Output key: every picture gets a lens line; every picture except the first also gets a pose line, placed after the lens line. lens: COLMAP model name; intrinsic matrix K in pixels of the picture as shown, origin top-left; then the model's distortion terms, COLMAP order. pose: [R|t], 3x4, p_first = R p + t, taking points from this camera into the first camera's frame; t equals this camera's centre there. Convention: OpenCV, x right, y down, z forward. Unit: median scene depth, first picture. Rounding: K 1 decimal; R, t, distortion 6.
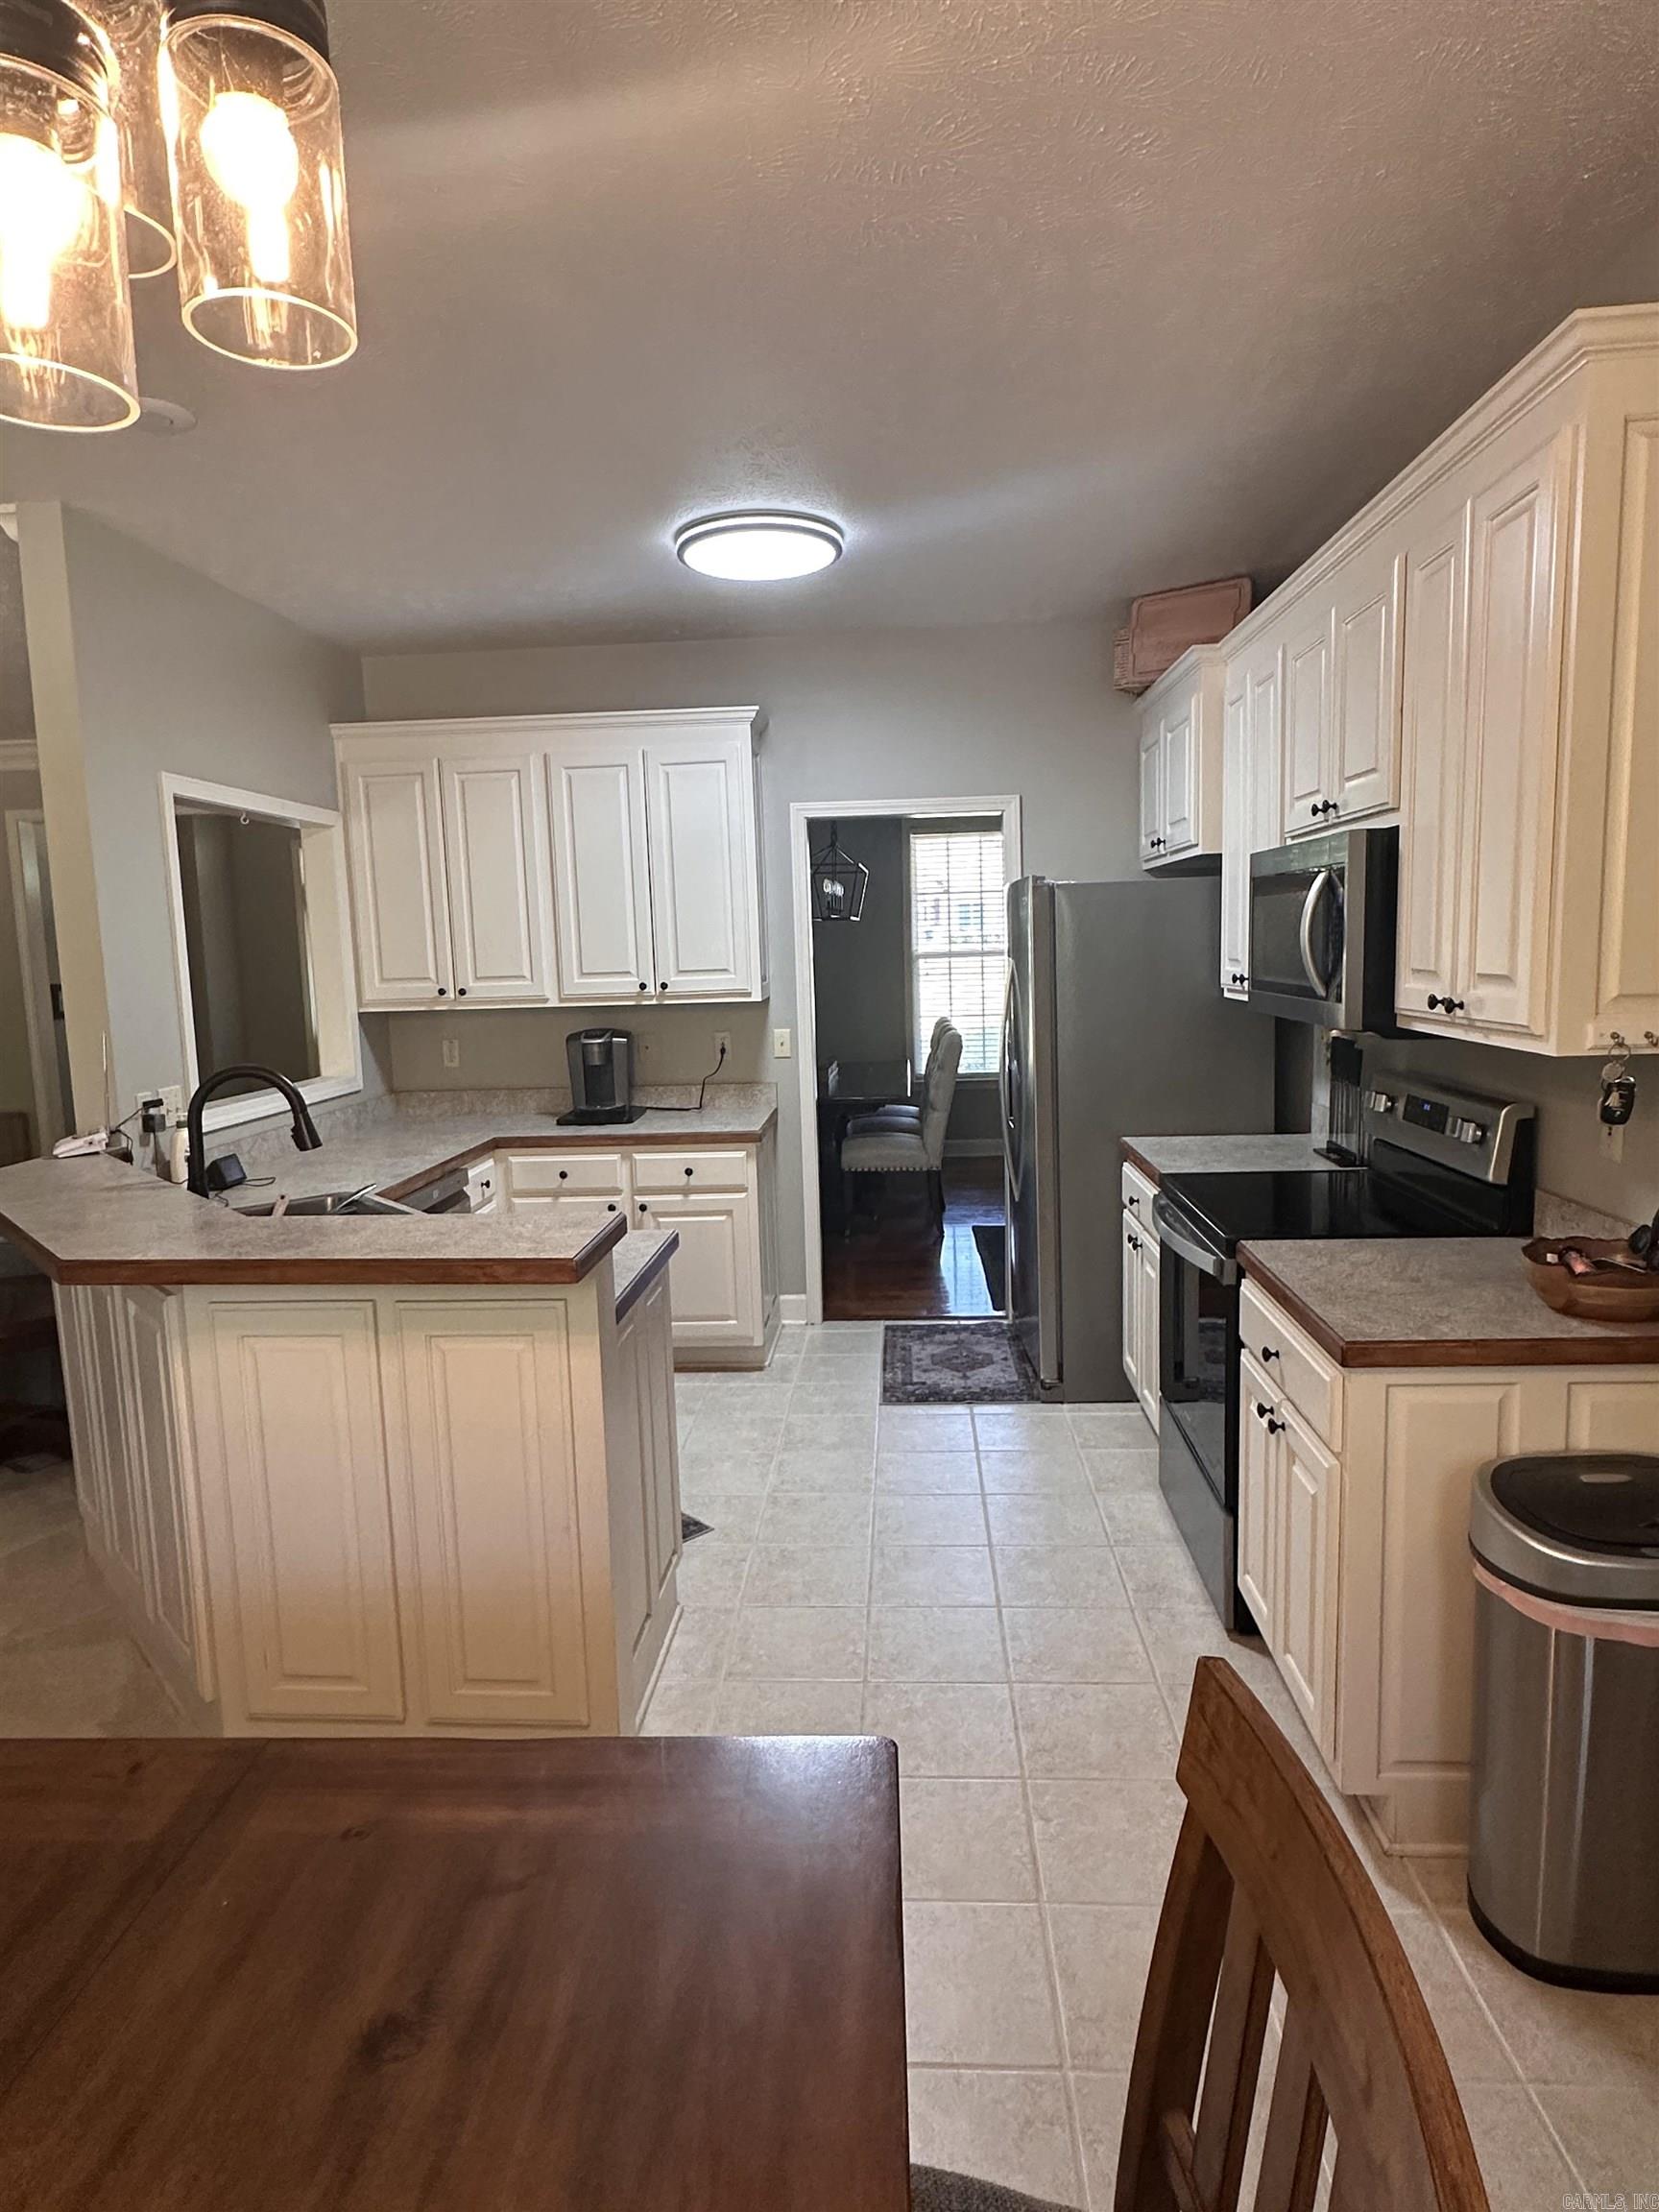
lens RADIAL K [[1324.8, 0, 829.5], [0, 1324.8, 1106.0], [0, 0, 1]] dist [-0.000038, -0.000147]
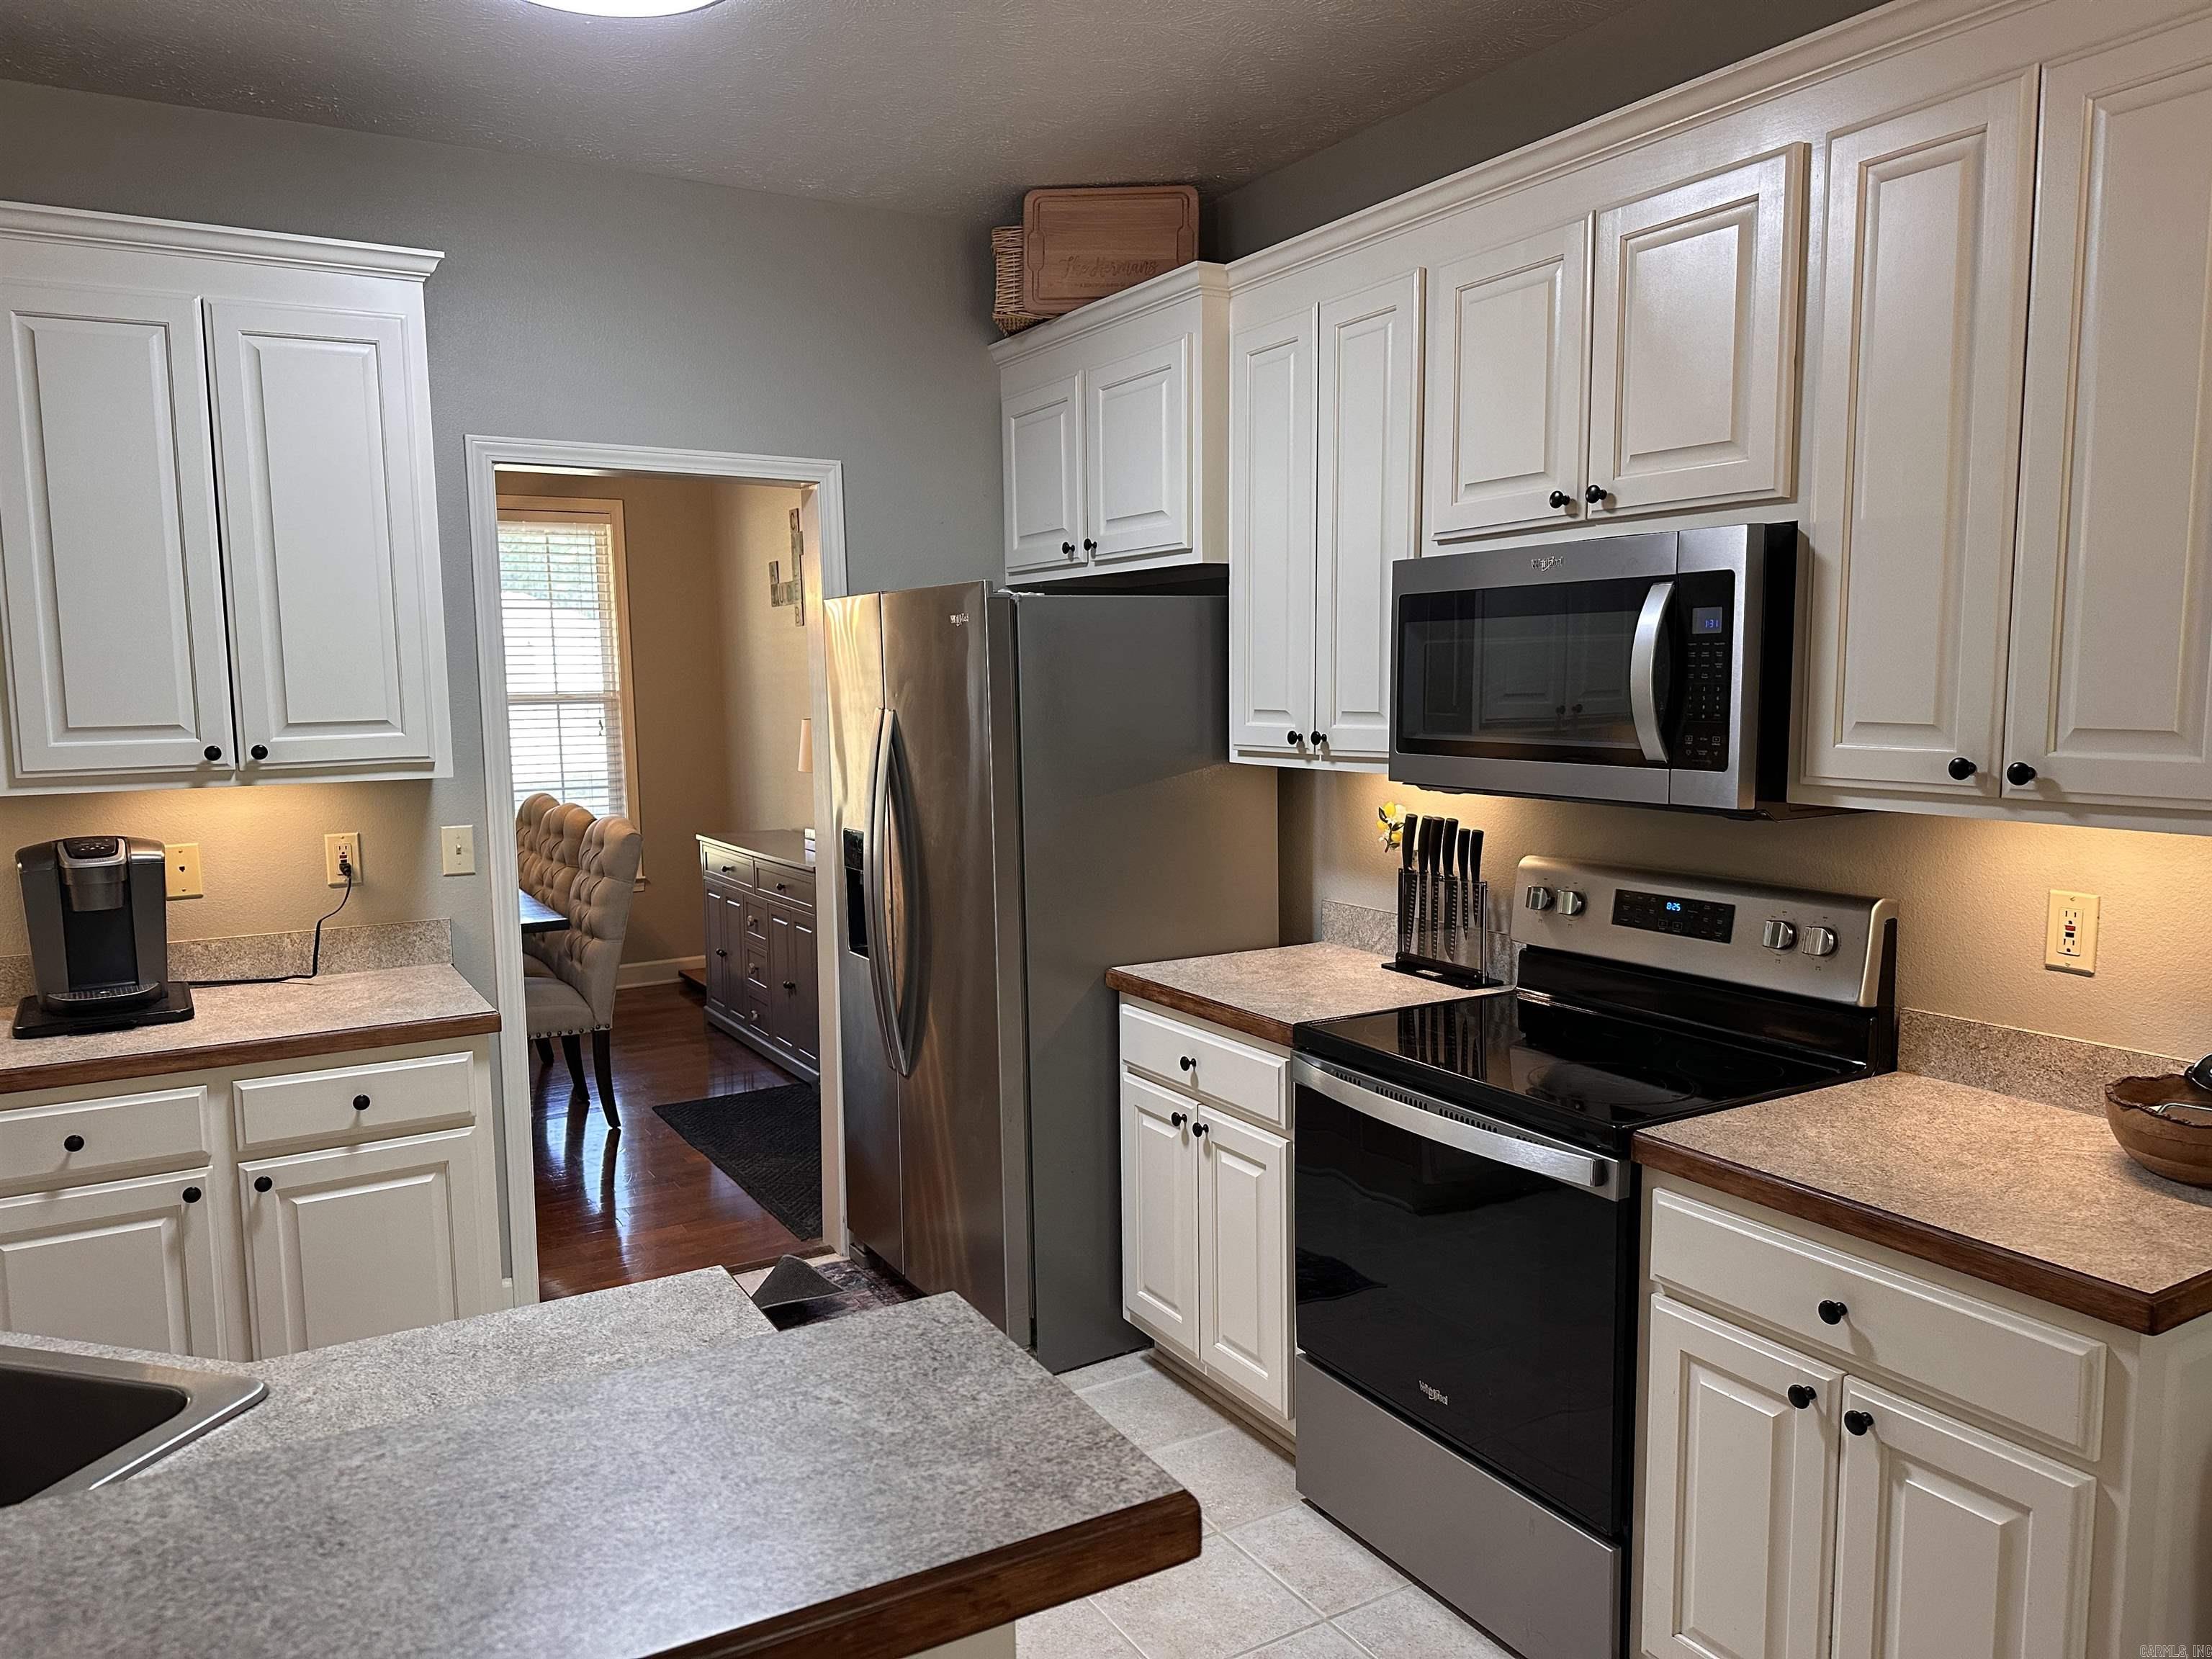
lens RADIAL K [[1574.9, 0, 1106.0], [0, 1574.9, 829.5], [0, 0, 1]] dist [0.095918, -0.118088]
pose [[0.825552, -0.037035, 0.563109, -0.215511], [0.057665, 0.998157, -0.018892, -0.029778], [-0.561372, 0.048068, 0.826166, 0.296932]]
